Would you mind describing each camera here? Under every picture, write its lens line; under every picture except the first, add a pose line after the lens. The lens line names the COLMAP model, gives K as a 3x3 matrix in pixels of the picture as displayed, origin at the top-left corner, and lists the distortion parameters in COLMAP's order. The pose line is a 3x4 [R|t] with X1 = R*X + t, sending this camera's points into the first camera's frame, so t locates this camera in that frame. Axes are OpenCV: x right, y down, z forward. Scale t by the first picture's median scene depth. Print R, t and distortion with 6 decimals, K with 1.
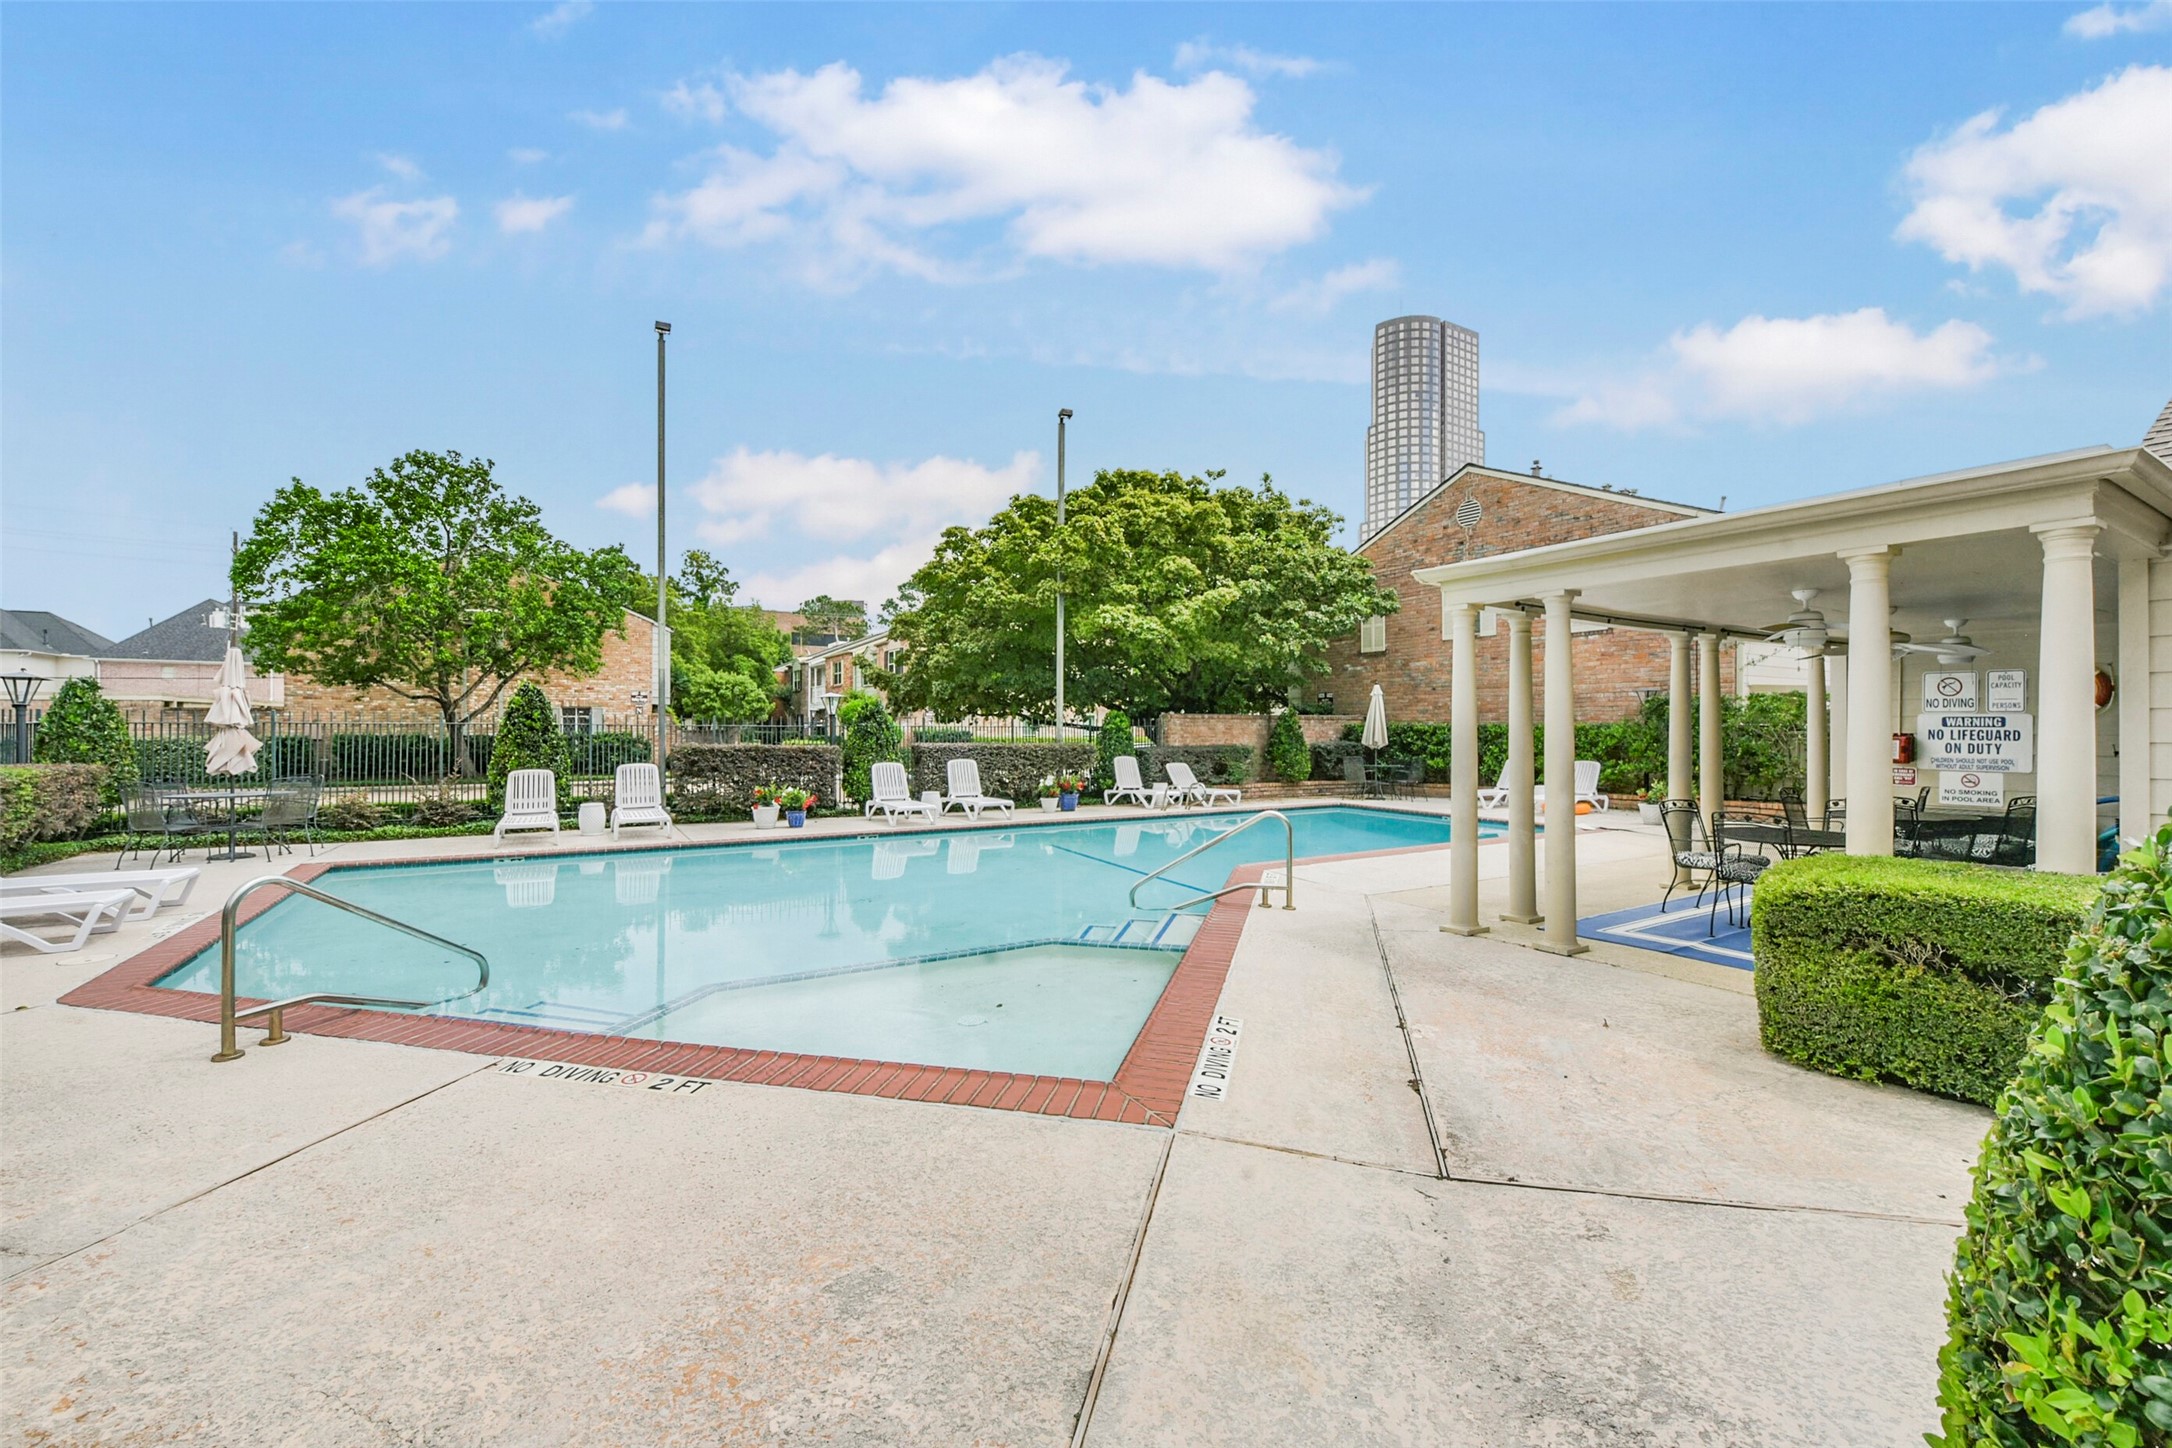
lens RADIAL K [[885.6, 0, 1093.8], [0, 885.6, 723.8], [0, 0, 1]] dist [-0.021487, -0.000258]
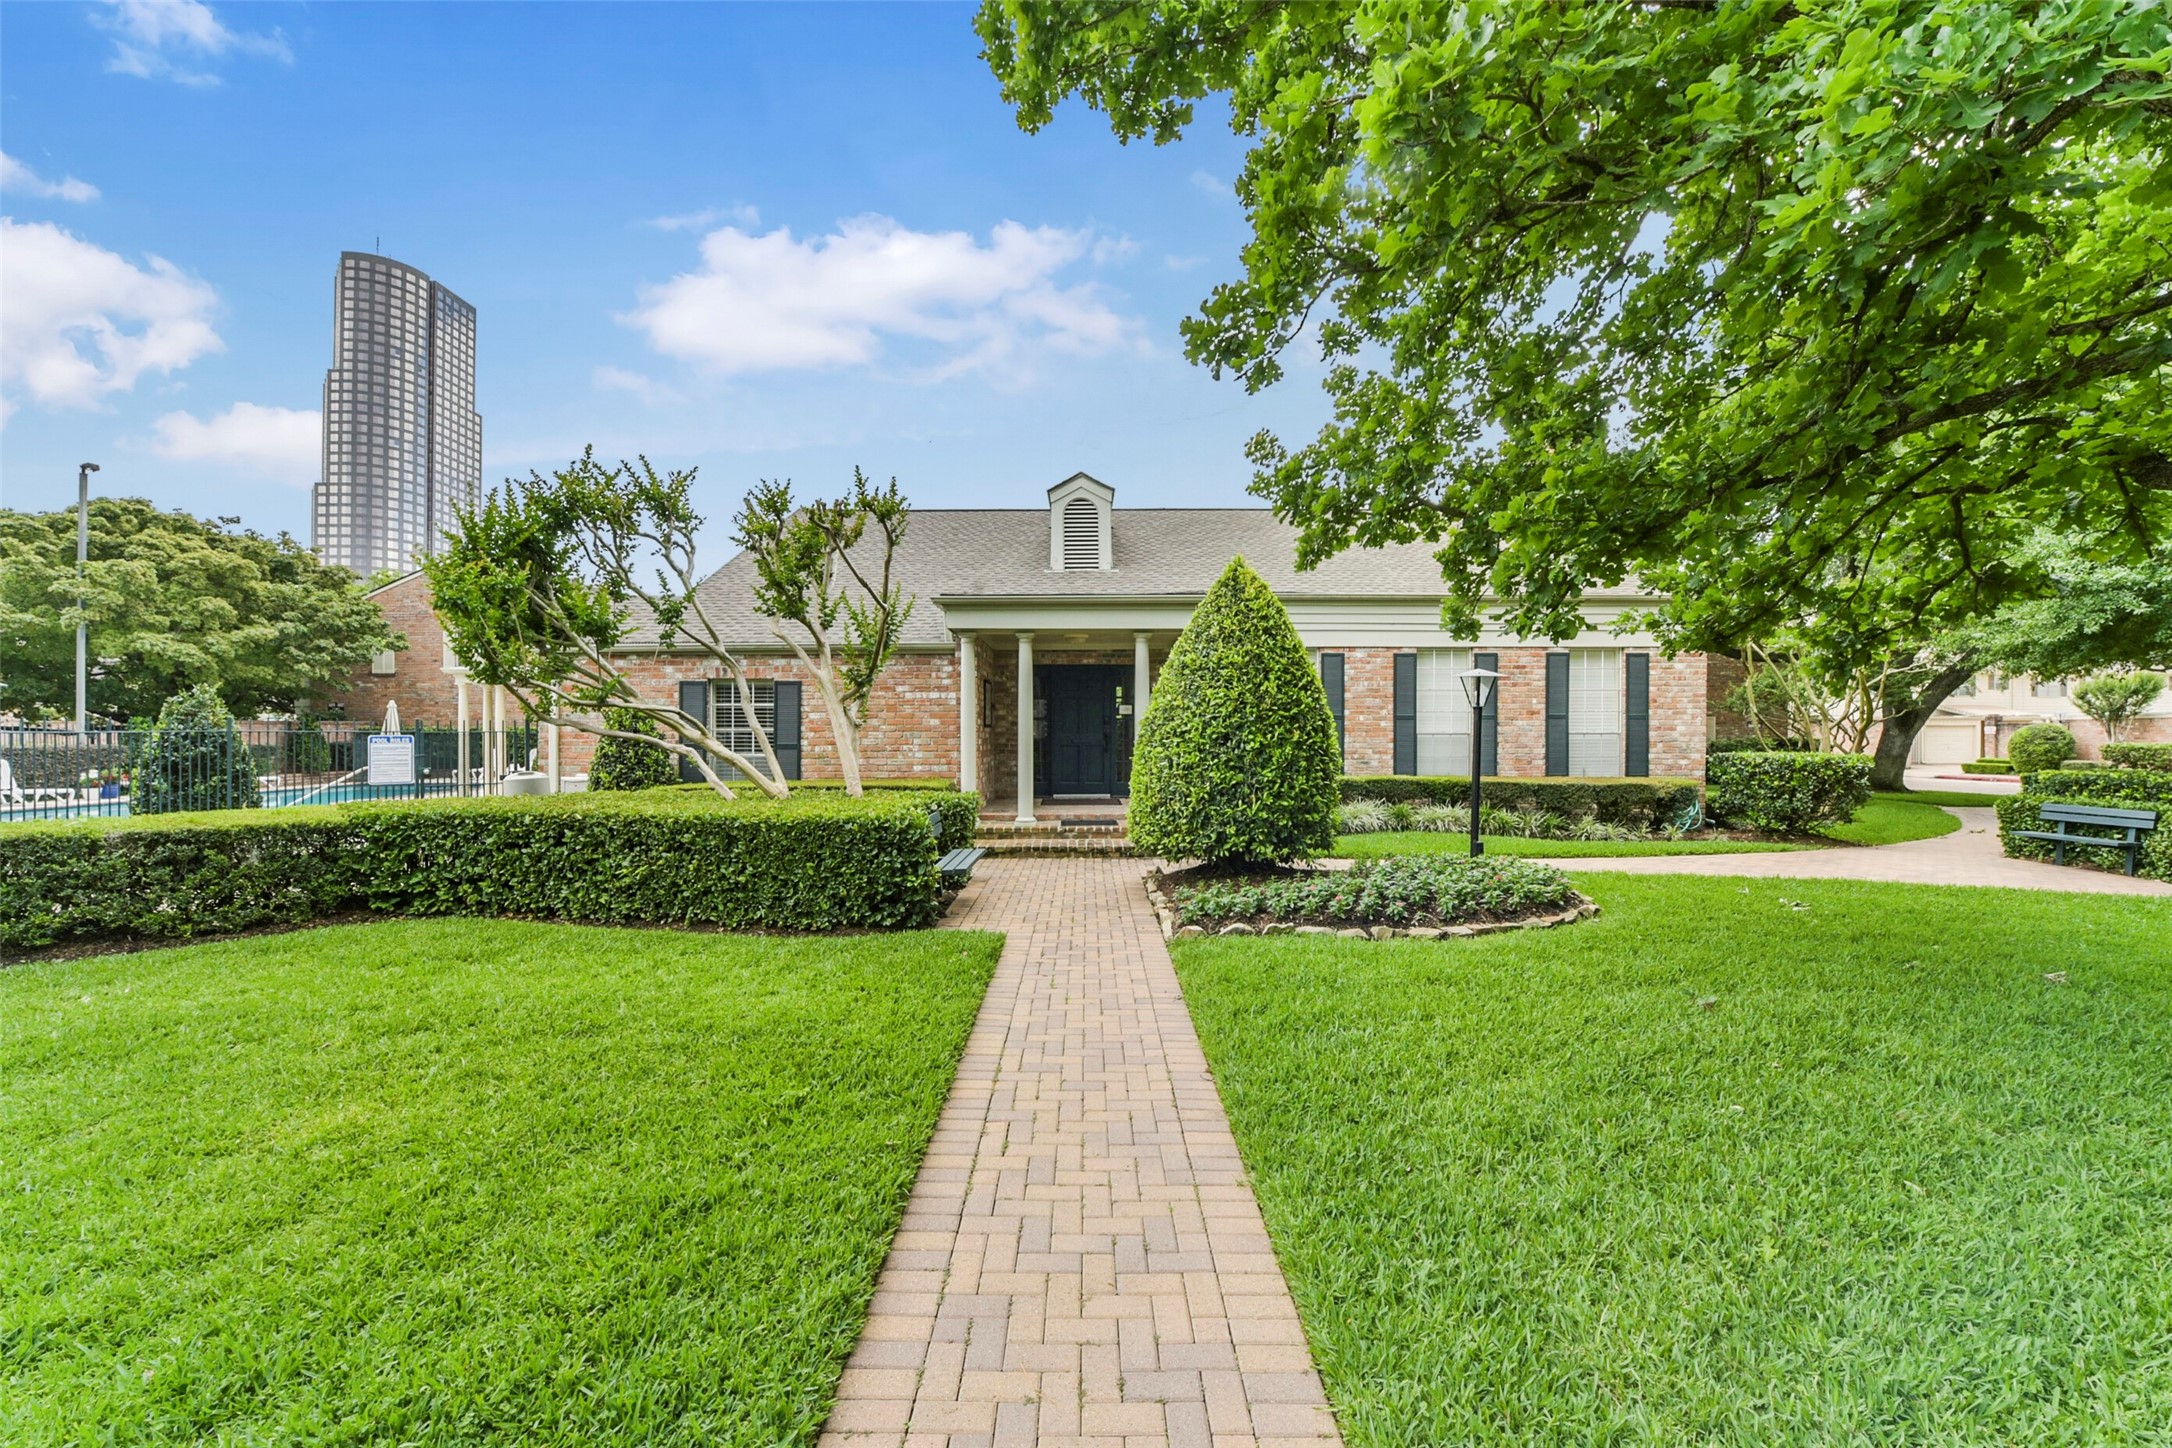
lens RADIAL K [[885.6, 0, 1093.8], [0, 885.6, 723.8], [0, 0, 1]] dist [-0.021487, -0.000258]
pose [[0.516246, -0.002275, 0.856437, -0.321901], [0.003767, 0.999993, 0.000386, -0.001614], [-0.856432, 0.003027, 0.516251, -0.746229]]
